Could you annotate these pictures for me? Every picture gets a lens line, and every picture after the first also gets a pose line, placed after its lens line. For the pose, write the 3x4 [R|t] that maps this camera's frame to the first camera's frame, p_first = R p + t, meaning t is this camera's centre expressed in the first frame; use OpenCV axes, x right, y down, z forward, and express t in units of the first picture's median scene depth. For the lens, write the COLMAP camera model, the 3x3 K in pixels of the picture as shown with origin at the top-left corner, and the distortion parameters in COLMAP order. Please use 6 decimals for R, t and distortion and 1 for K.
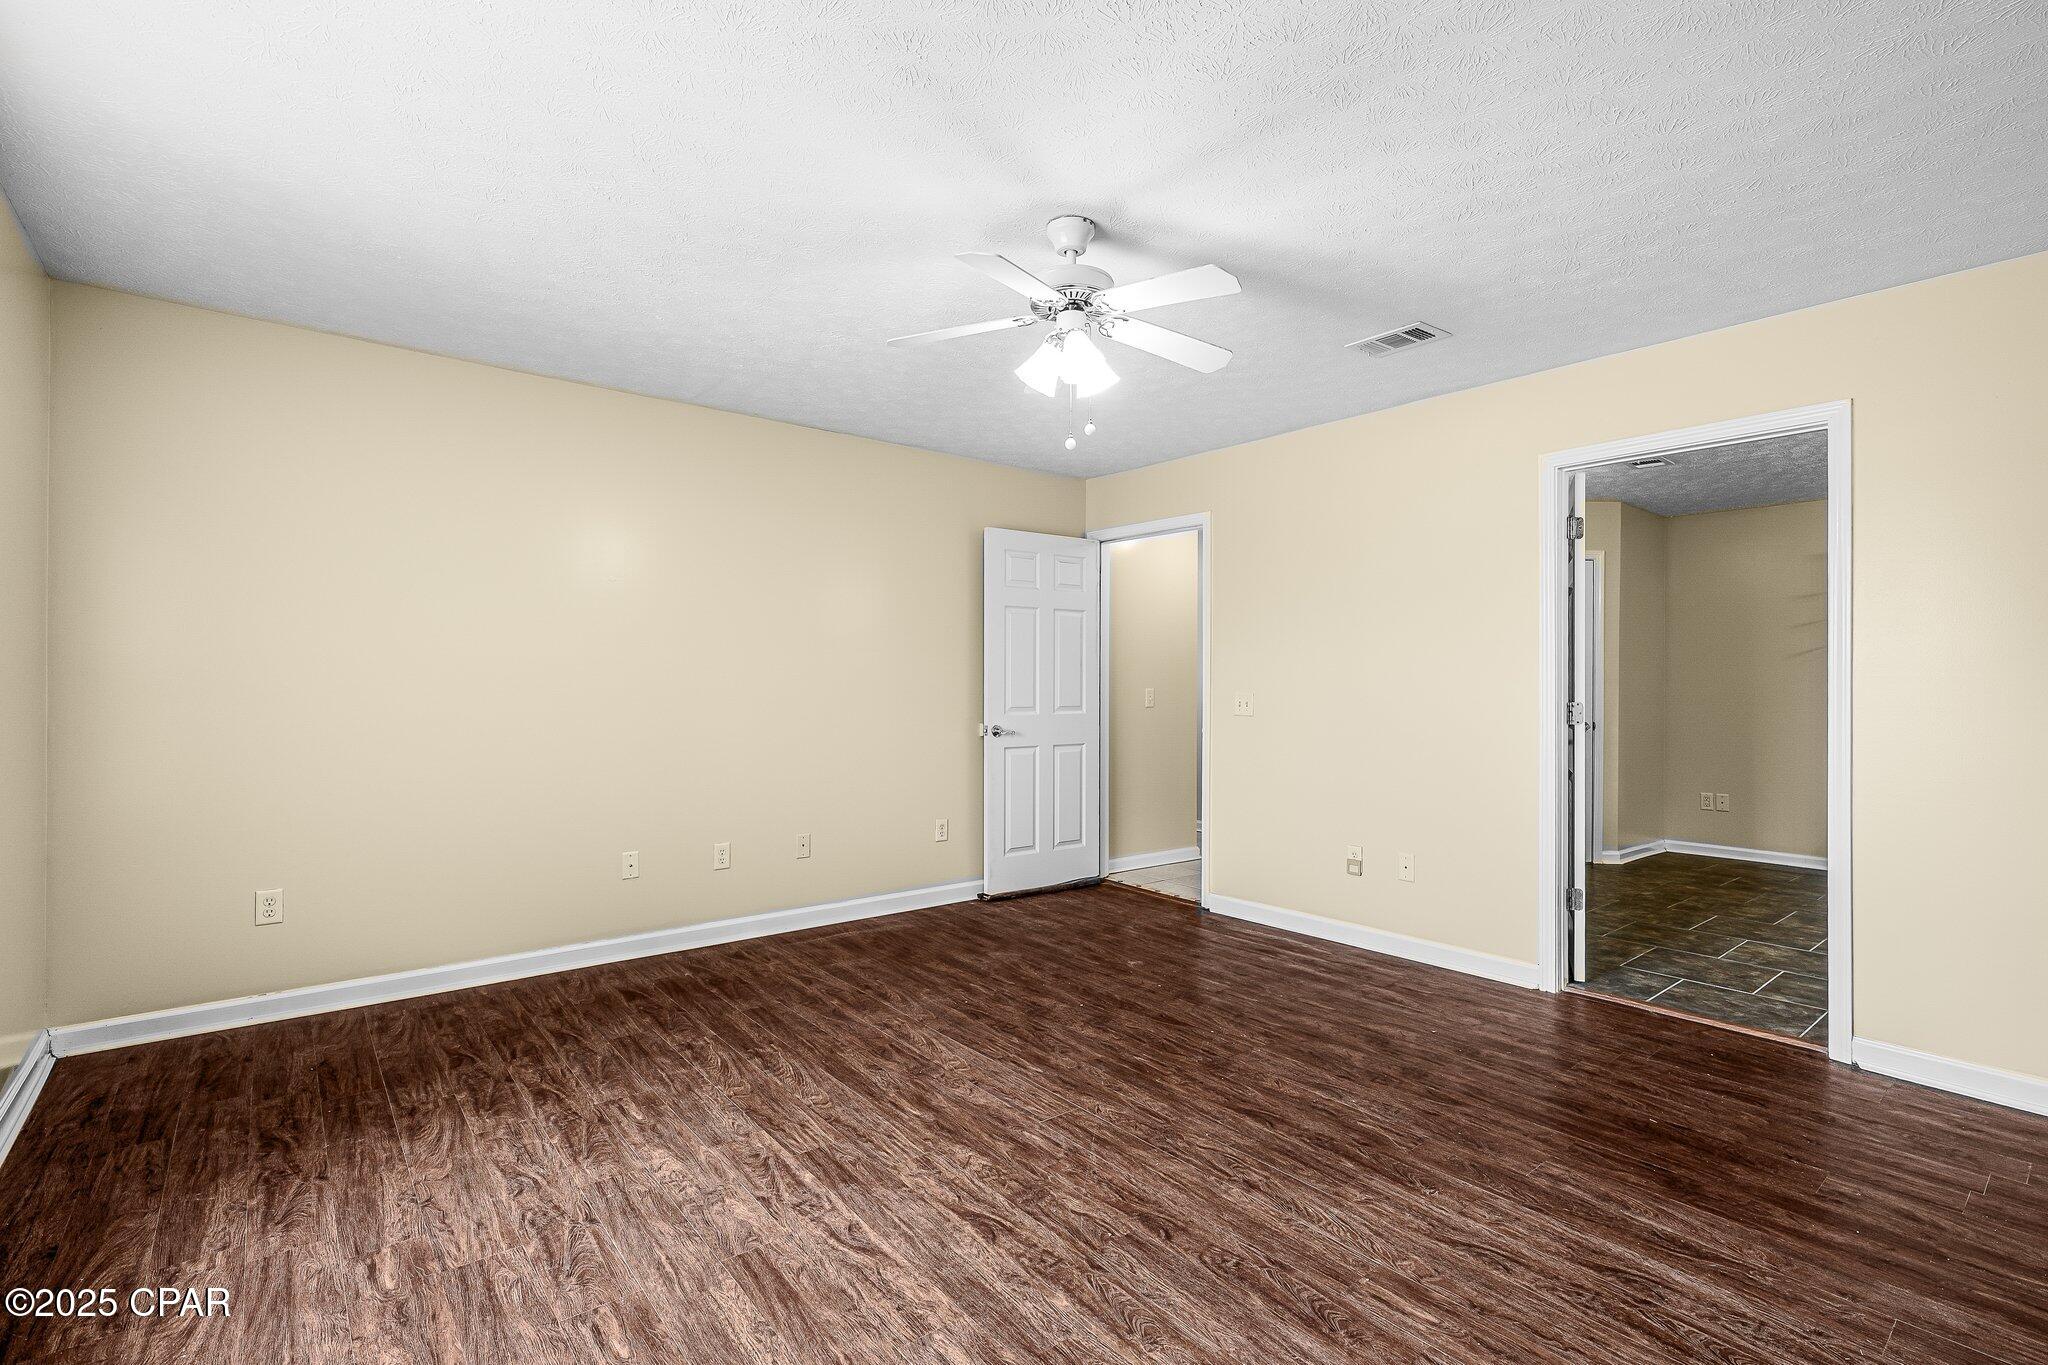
lens RADIAL K [[916.8, 0, 1026.2], [0, 916.8, 681.2], [0, 0, 1]] dist [0.000384, -0.000379]
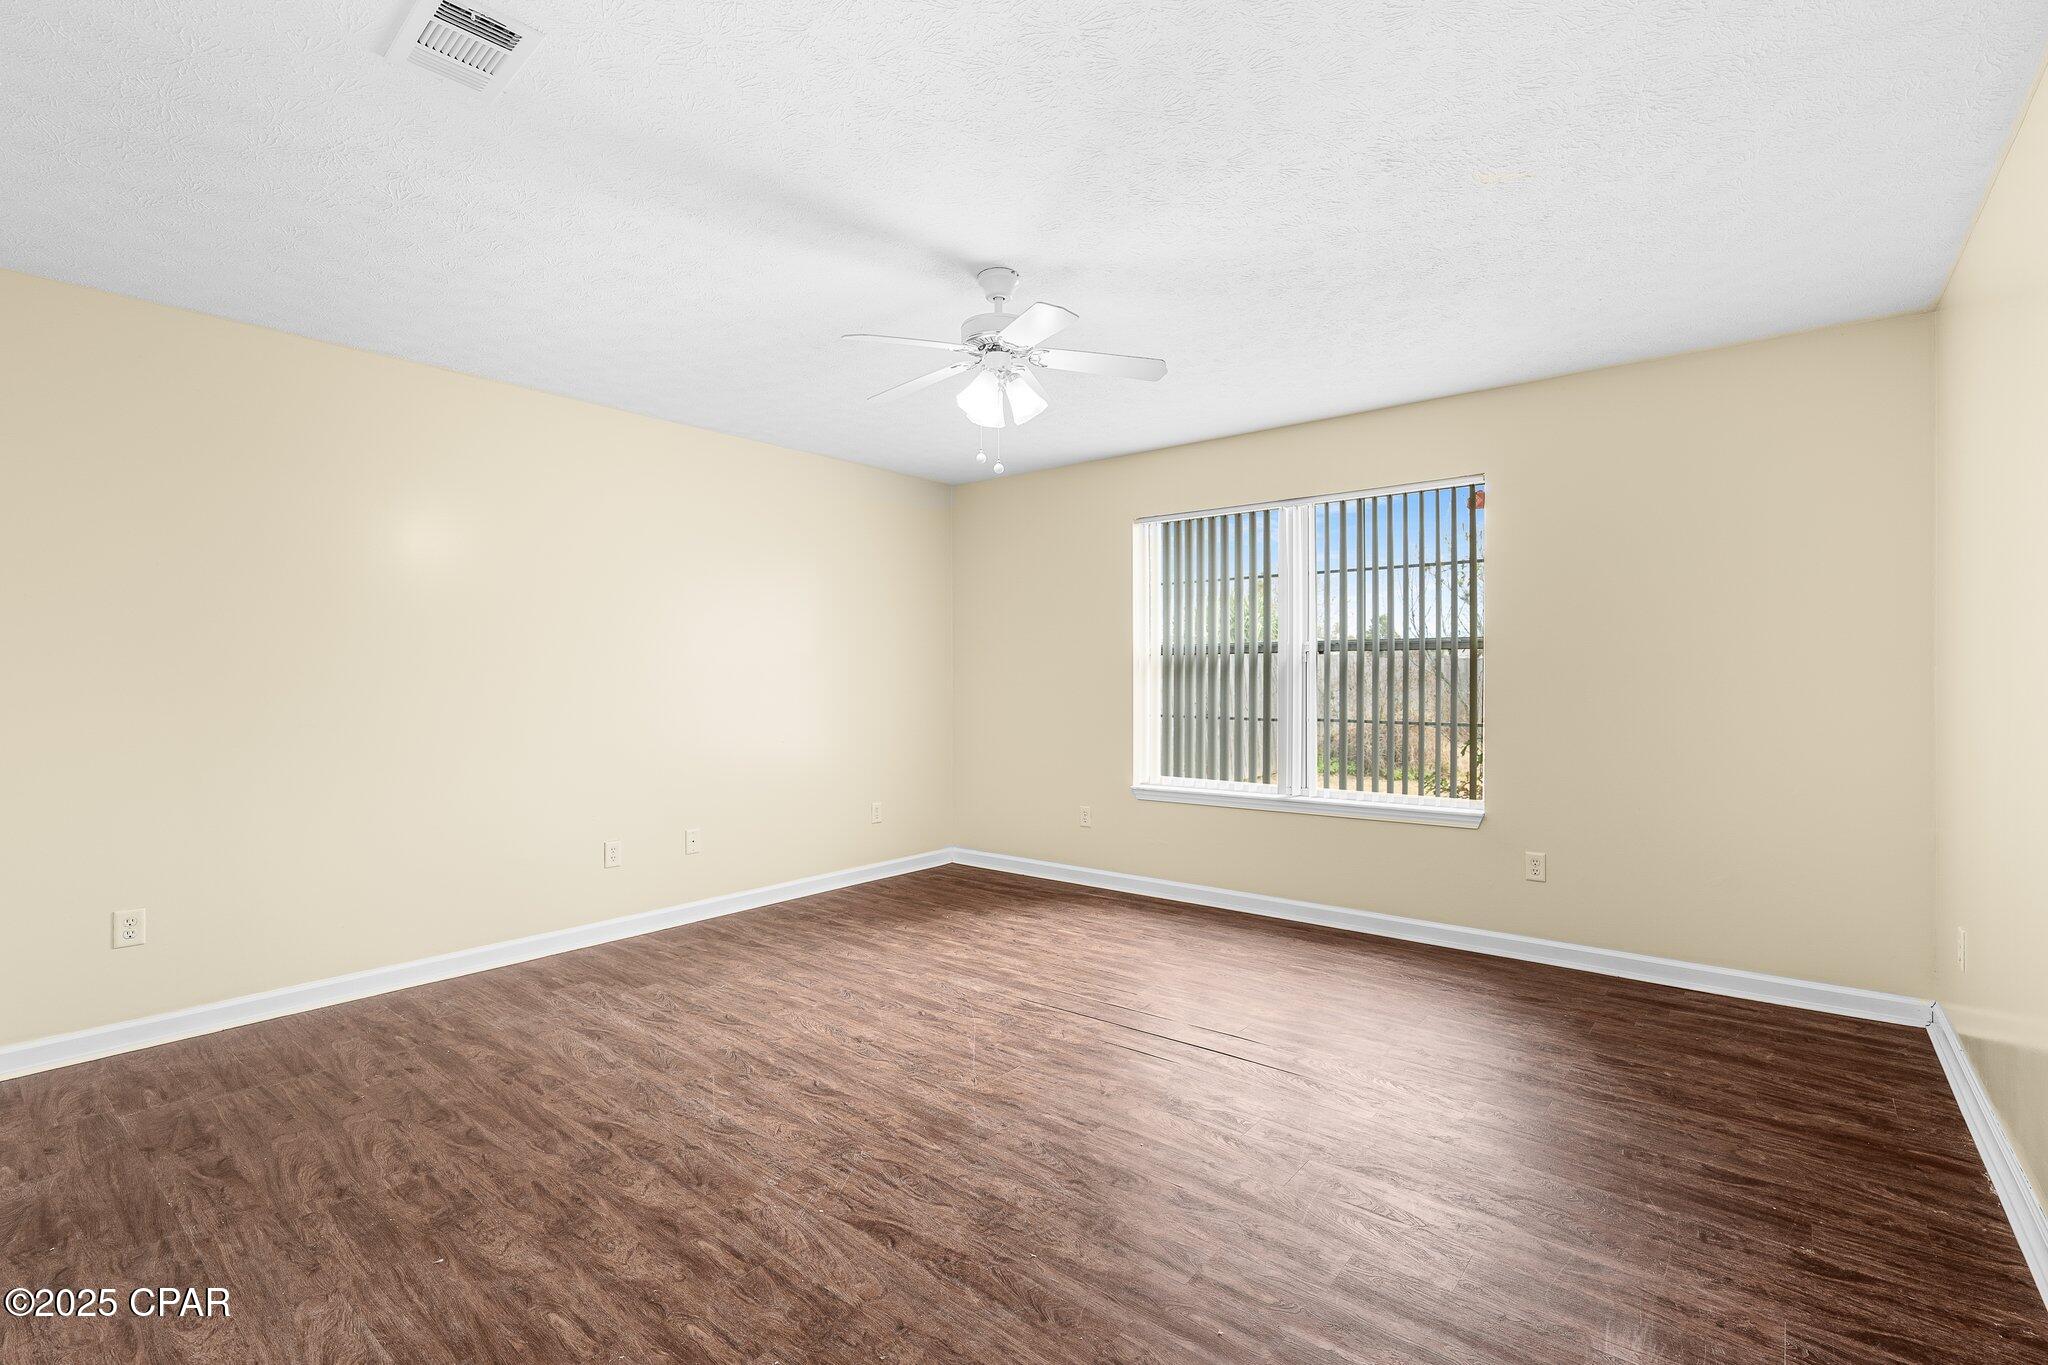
lens RADIAL K [[916.8, 0, 1021.1], [0, 916.8, 681.4], [0, 0, 1]] dist [0.000384, -0.000379]
pose [[-0.979239, -0.004037, -0.202669, 0.255984], [-0.004223, 0.999991, 0.000488, 0.004258], [0.202665, 0.001333, -0.979247, 2.164176]]
